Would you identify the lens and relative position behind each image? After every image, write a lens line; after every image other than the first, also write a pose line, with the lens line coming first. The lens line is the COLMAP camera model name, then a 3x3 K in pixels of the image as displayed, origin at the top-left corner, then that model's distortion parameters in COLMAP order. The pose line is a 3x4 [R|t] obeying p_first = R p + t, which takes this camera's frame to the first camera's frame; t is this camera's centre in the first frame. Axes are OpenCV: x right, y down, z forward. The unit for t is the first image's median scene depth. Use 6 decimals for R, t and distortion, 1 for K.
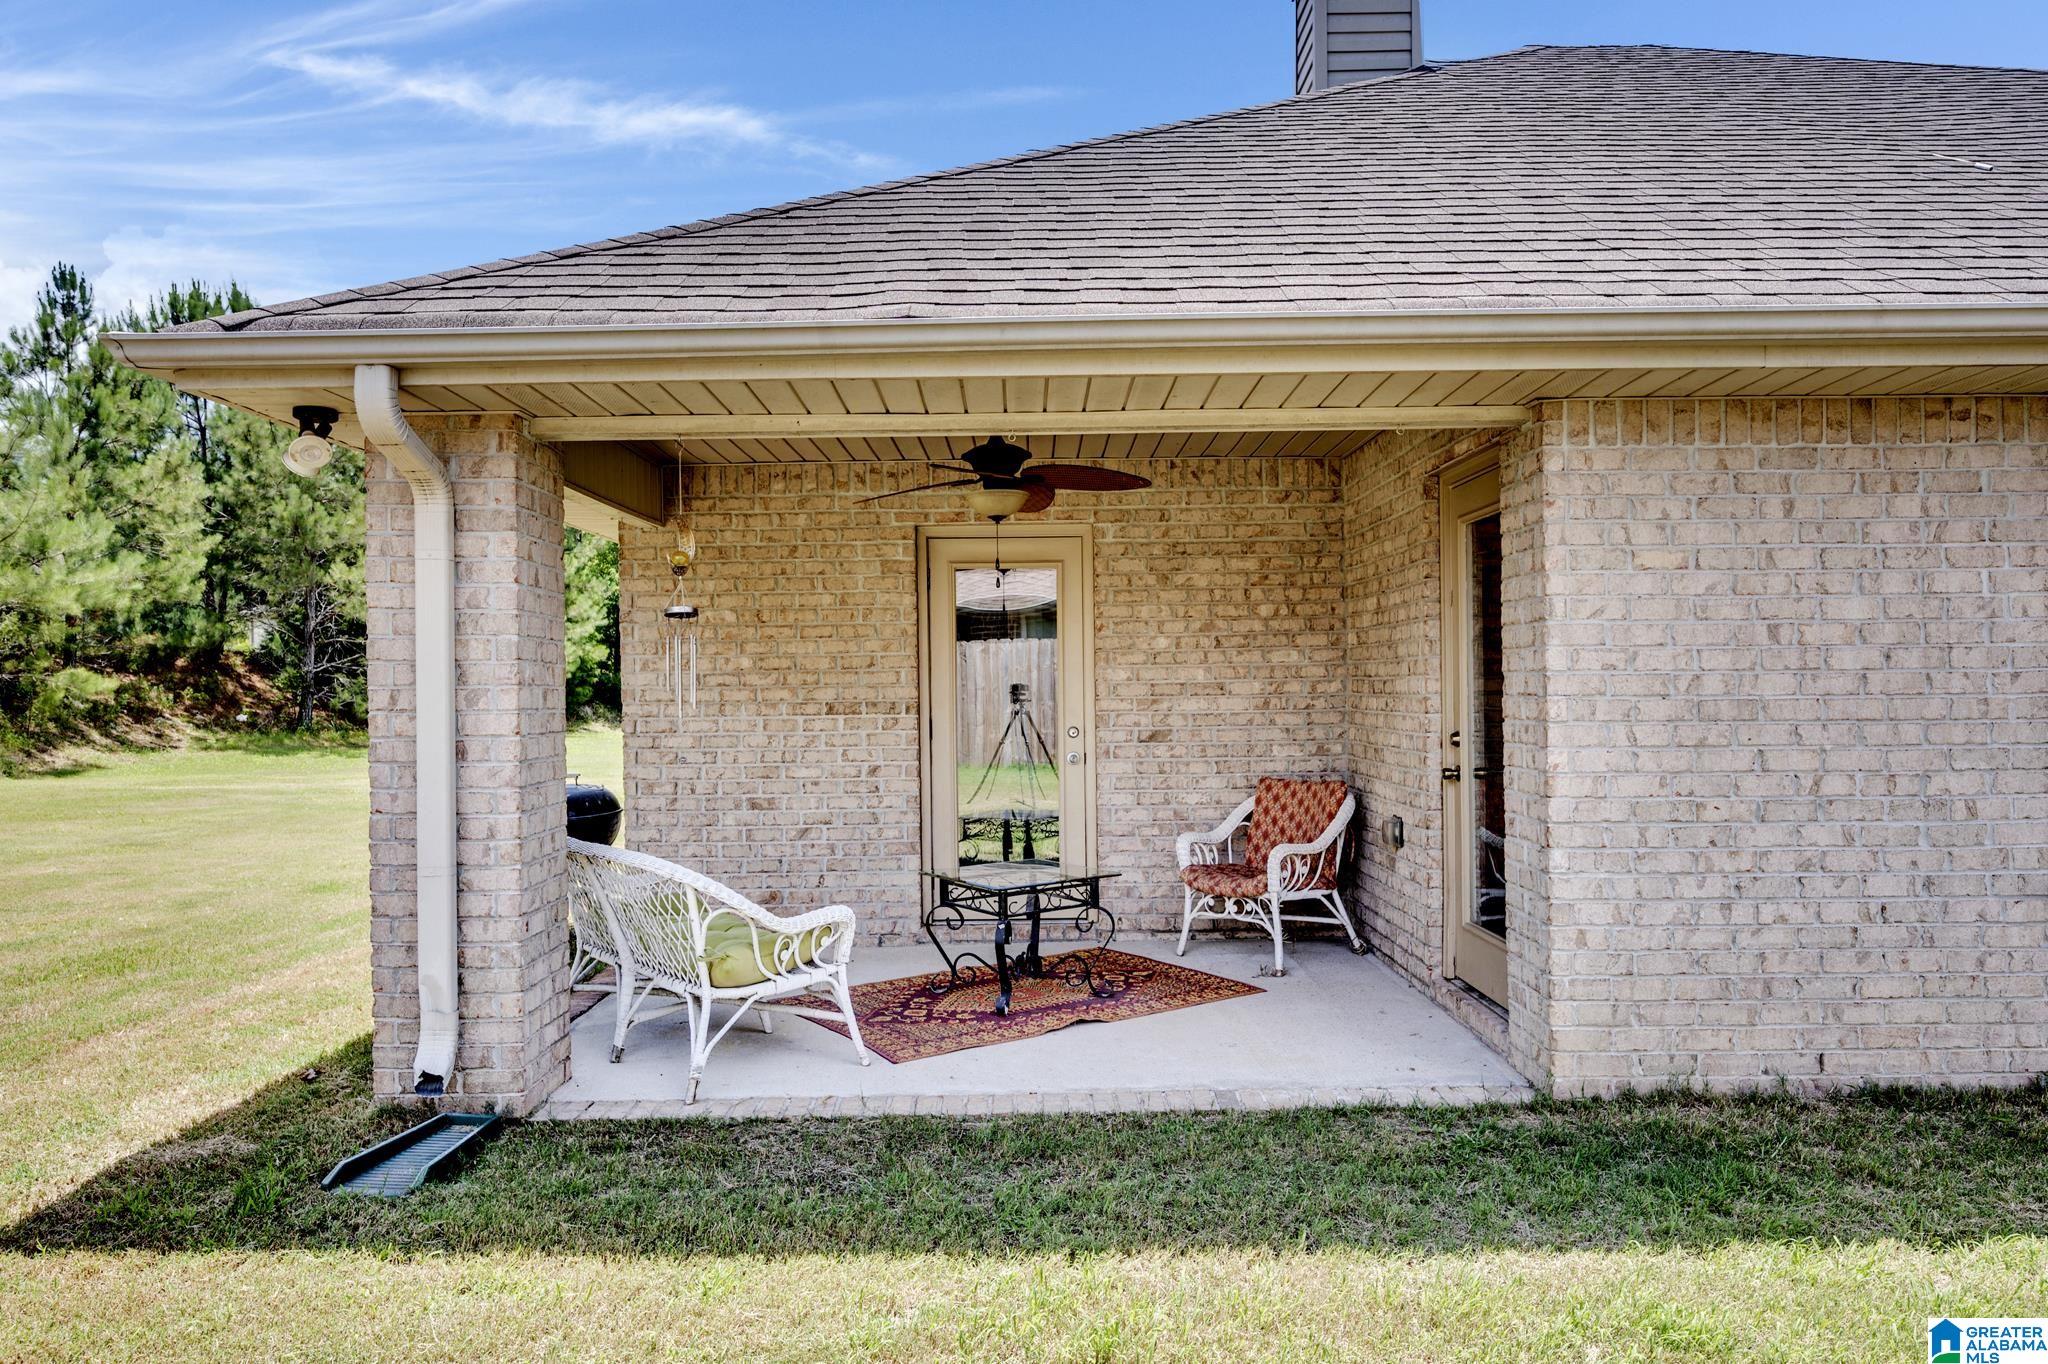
lens RADIAL K [[1368.8, 0, 1023.7], [0, 1368.8, 690.7], [0, 0, 1]] dist [0.002745, 0.003295]
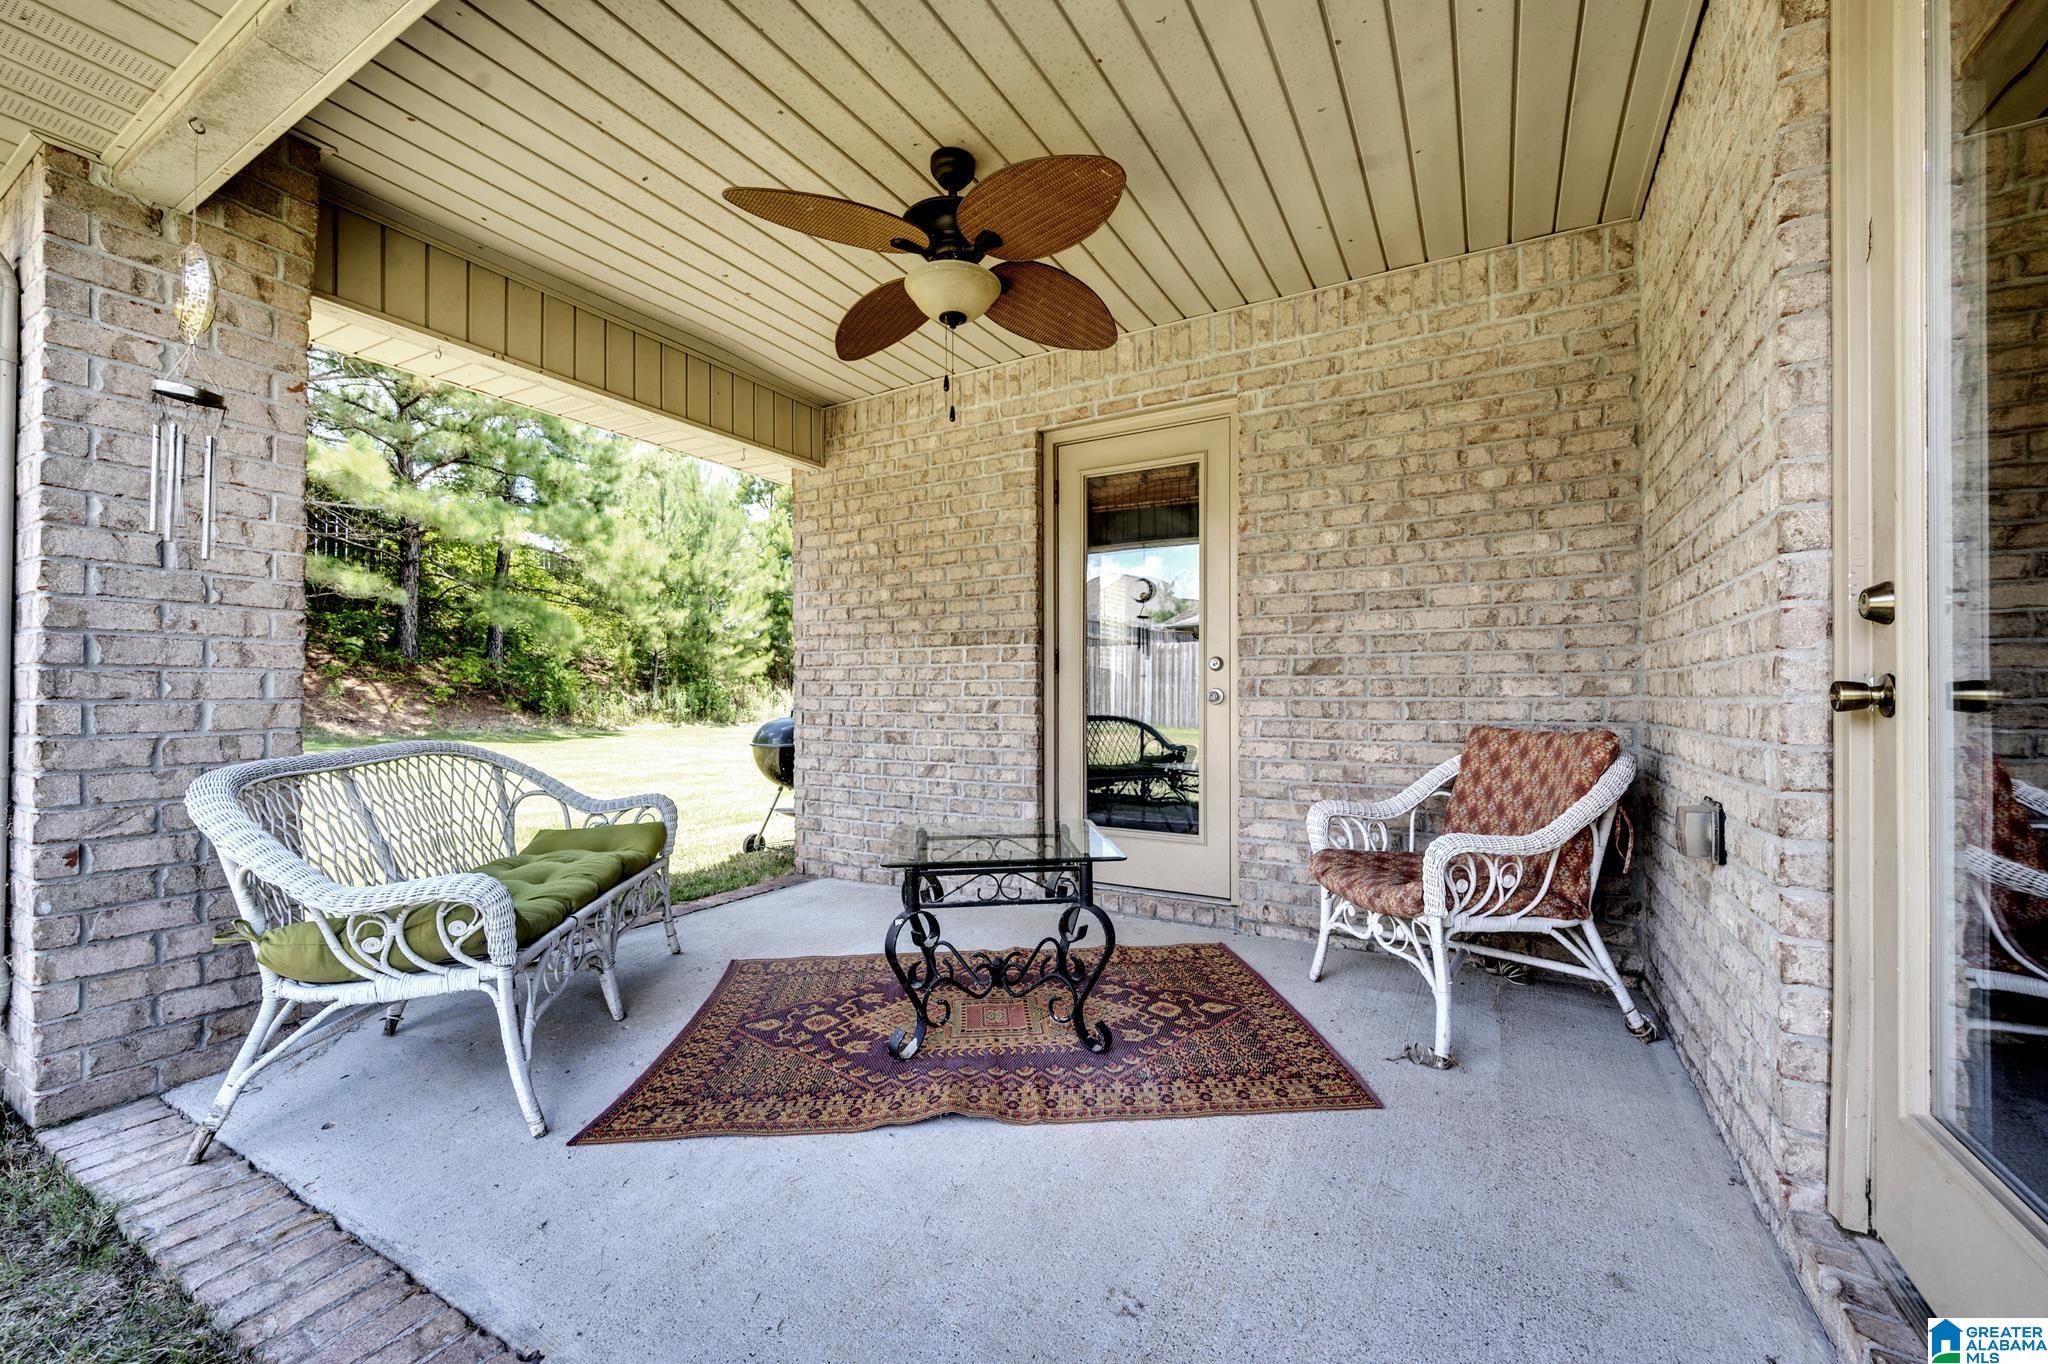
lens RADIAL K [[804.5, 0, 1025.5], [0, 804.5, 692.4], [0, 0, 1]] dist [-0.000926, 0.000017]
pose [[0.869079, 0.010754, -0.494557, 0.174073], [-0.012163, 0.999926, 0.000369, 0.048838], [0.494524, 0.005695, 0.869145, 0.545380]]
